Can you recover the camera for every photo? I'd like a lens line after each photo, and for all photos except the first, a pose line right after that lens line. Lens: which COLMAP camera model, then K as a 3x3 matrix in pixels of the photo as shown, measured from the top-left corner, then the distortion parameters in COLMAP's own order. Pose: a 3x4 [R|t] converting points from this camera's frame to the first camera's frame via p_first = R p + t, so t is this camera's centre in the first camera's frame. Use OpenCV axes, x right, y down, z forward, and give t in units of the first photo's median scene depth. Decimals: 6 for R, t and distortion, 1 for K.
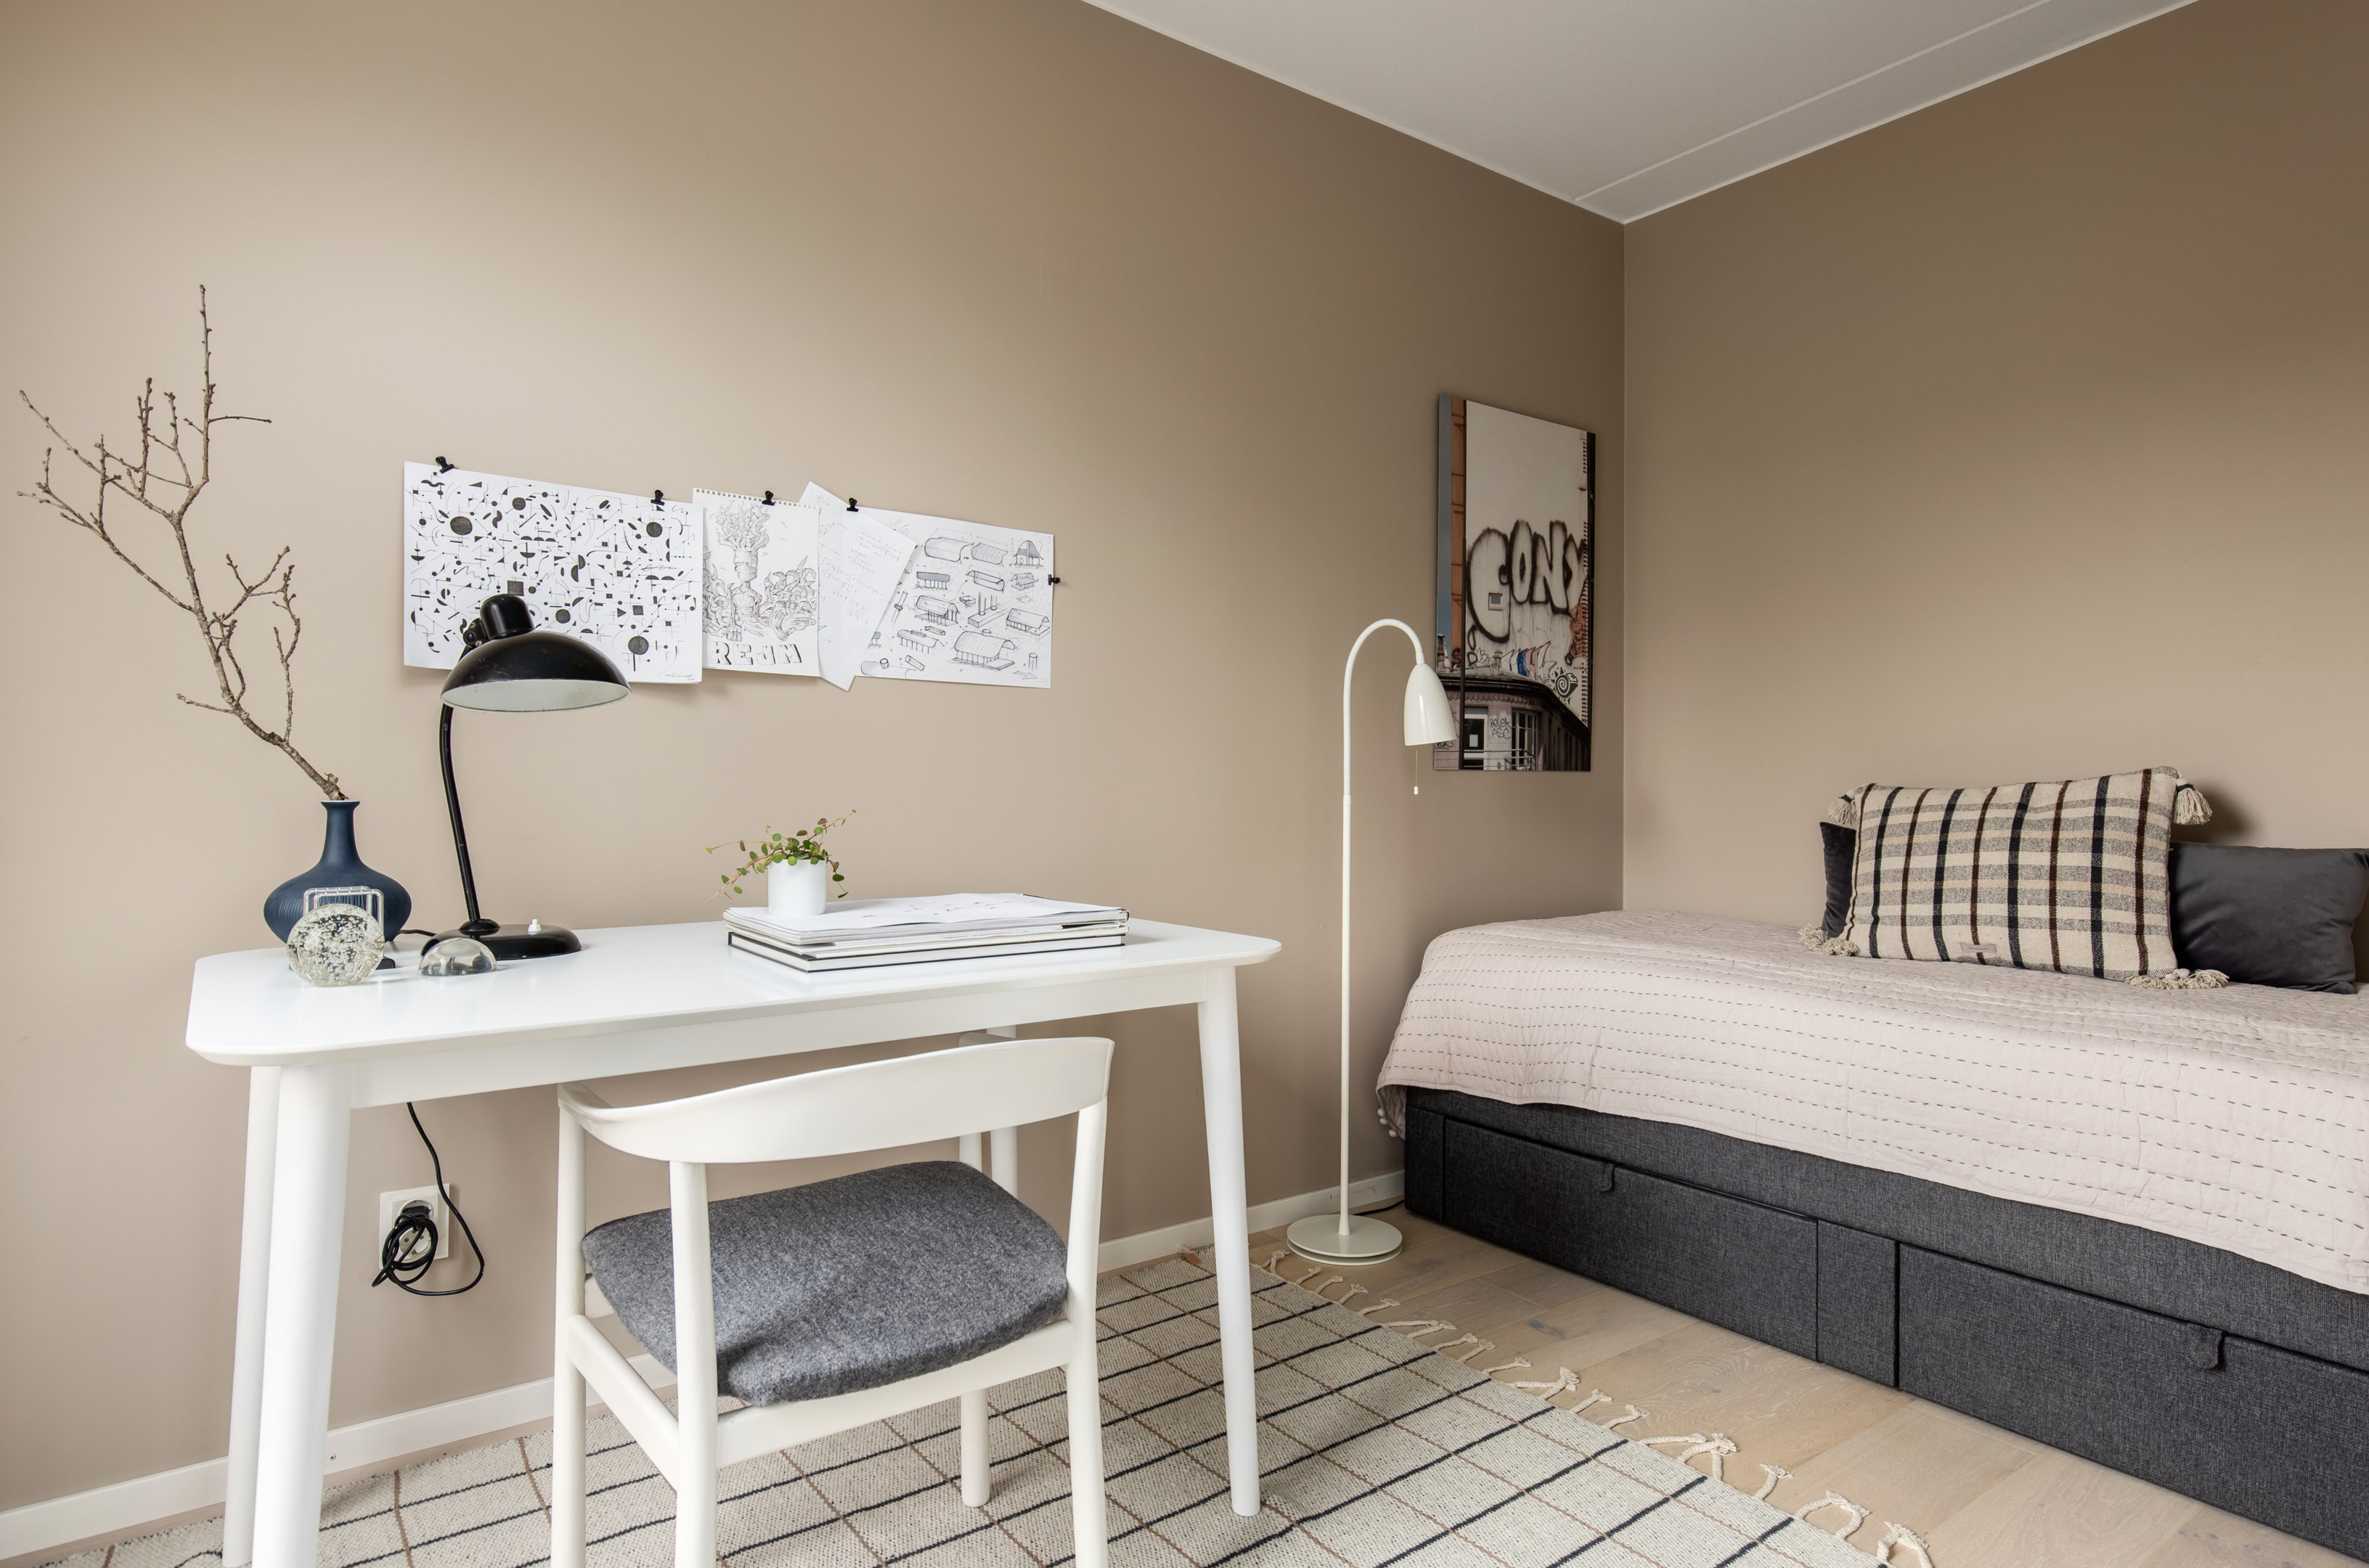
lens RADIAL K [[1330.6, 0, 1184.5], [0, 1330.6, 784.0], [0, 0, 1]] dist [0.000831, 0.000879]
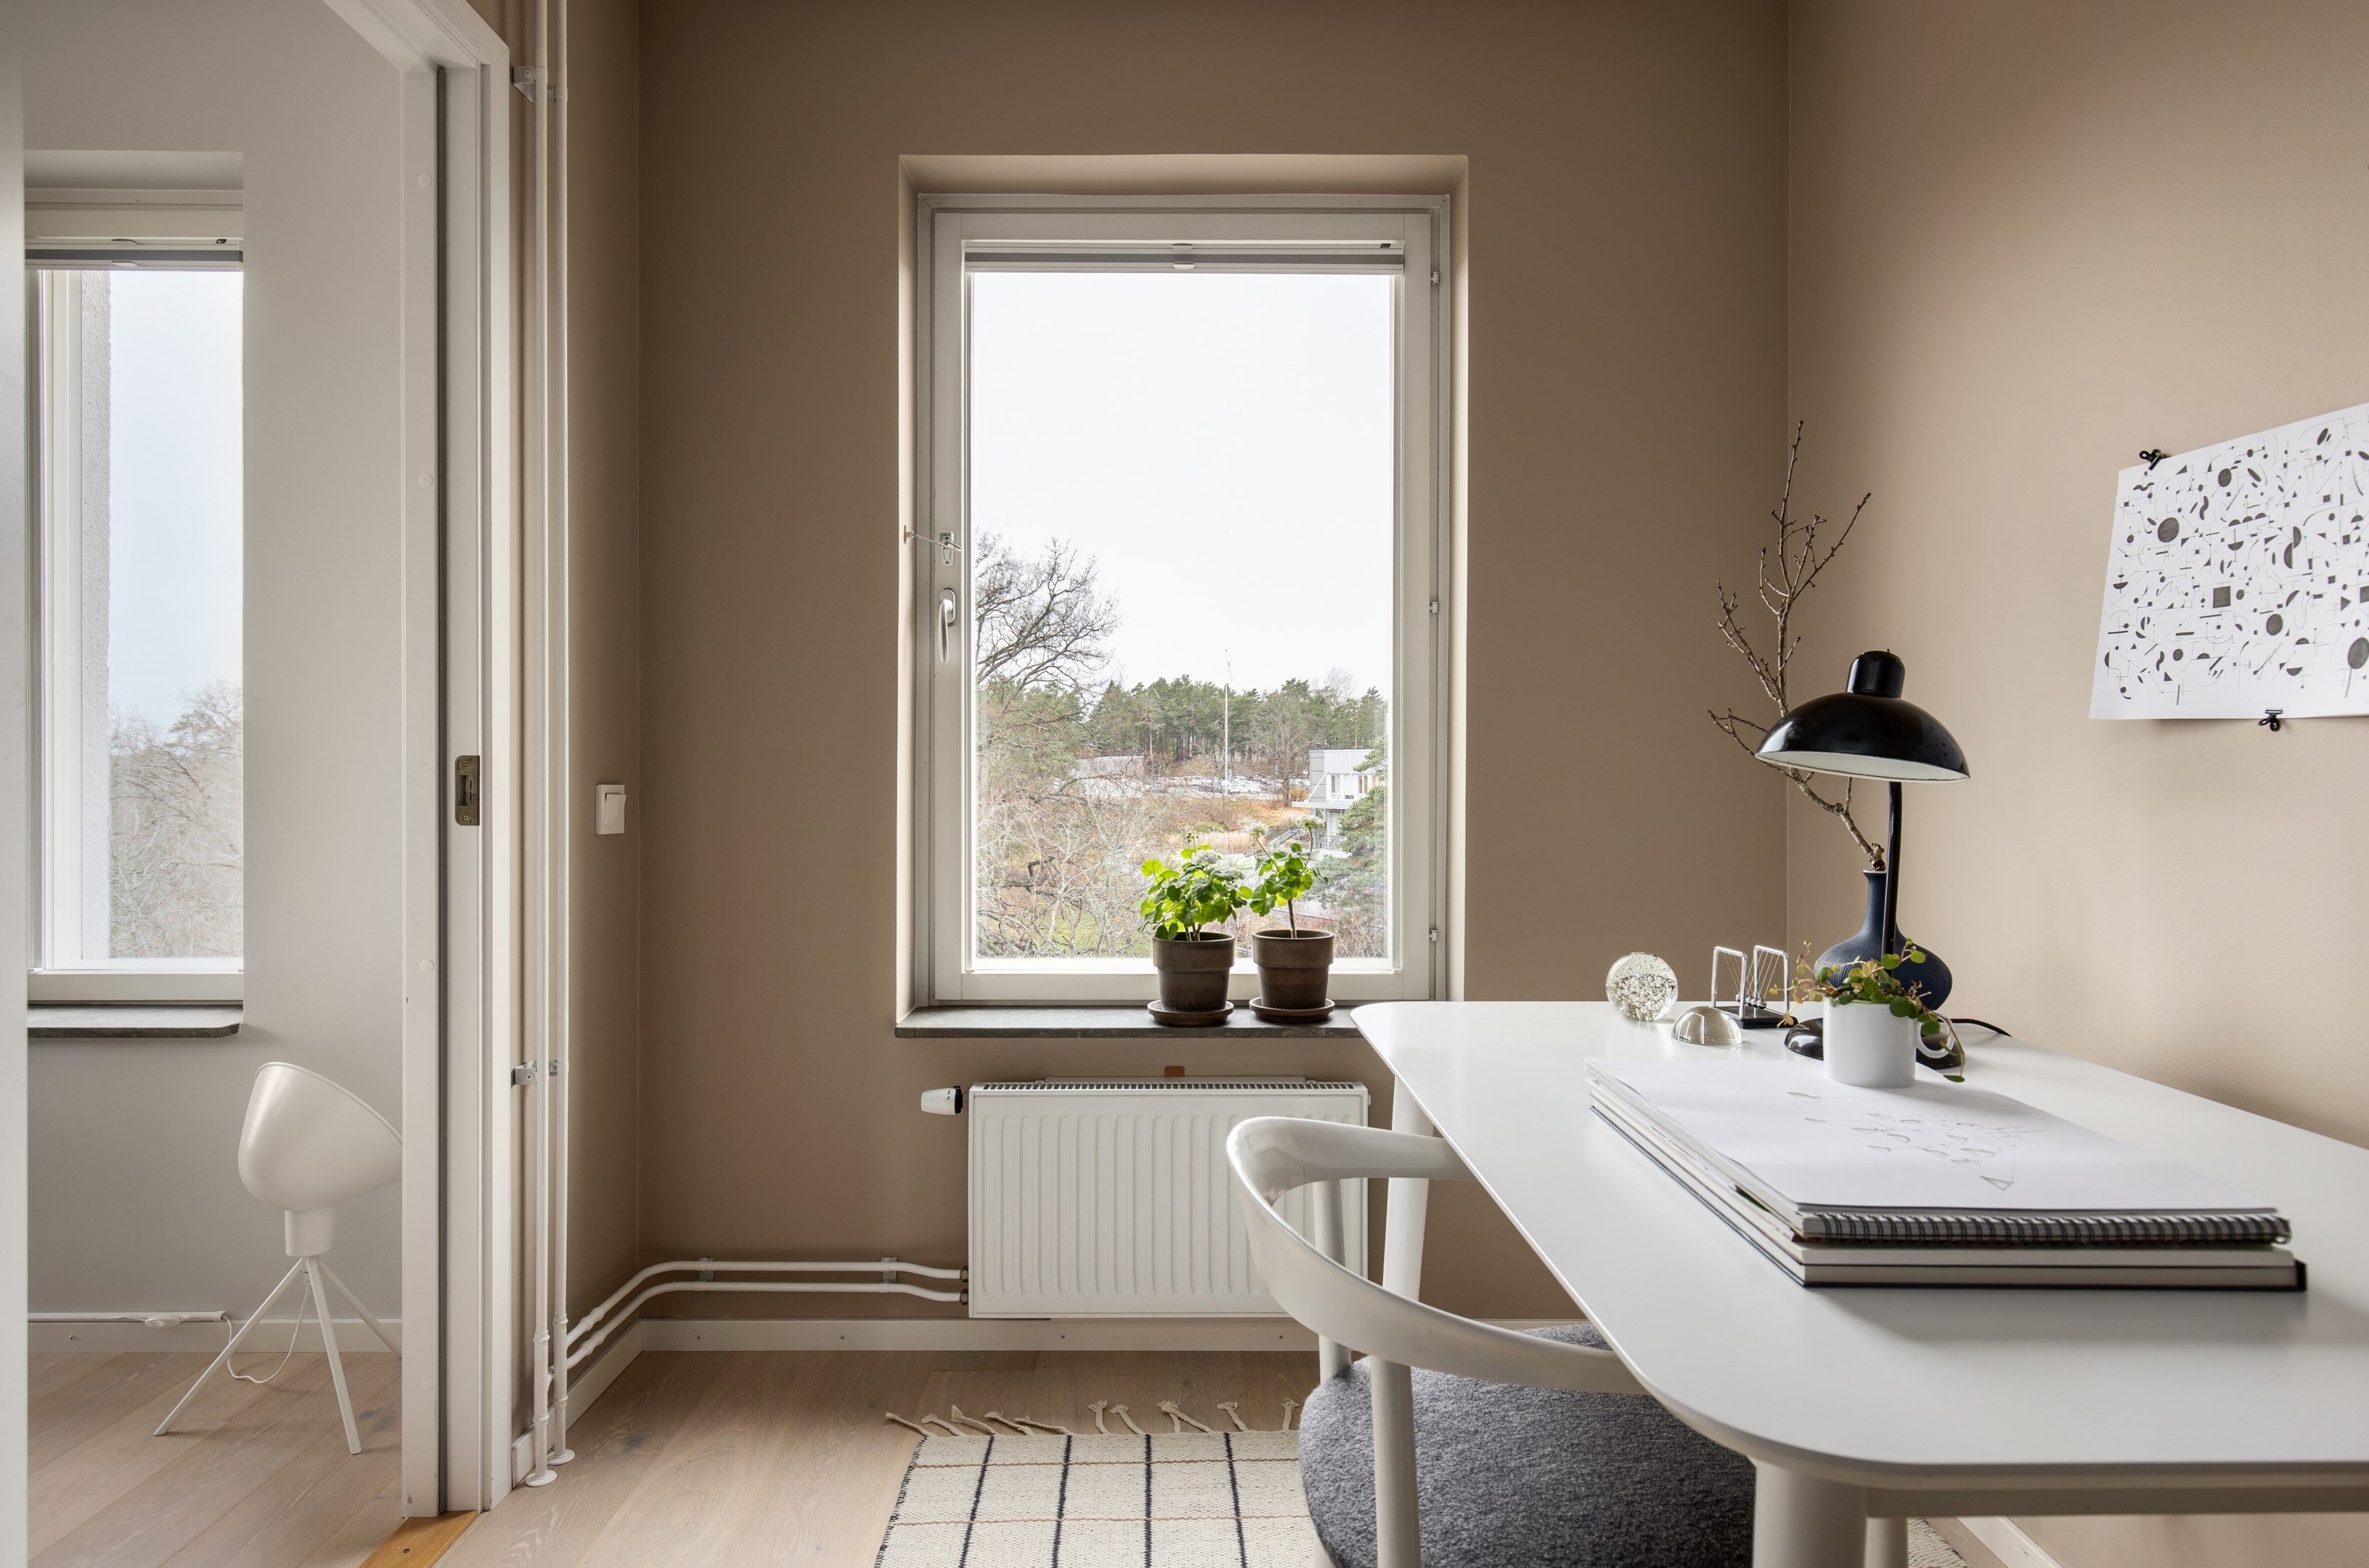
lens RADIAL K [[1330.6, 0, 1184.5], [0, 1330.6, 784.0], [0, 0, 1]] dist [0.000831, 0.000879]
pose [[-0.585863, 0.005486, -0.810391, 0.404677], [-0.006945, 0.999906, 0.011789, -0.050617], [0.810380, 0.012535, -0.585770, 0.963663]]
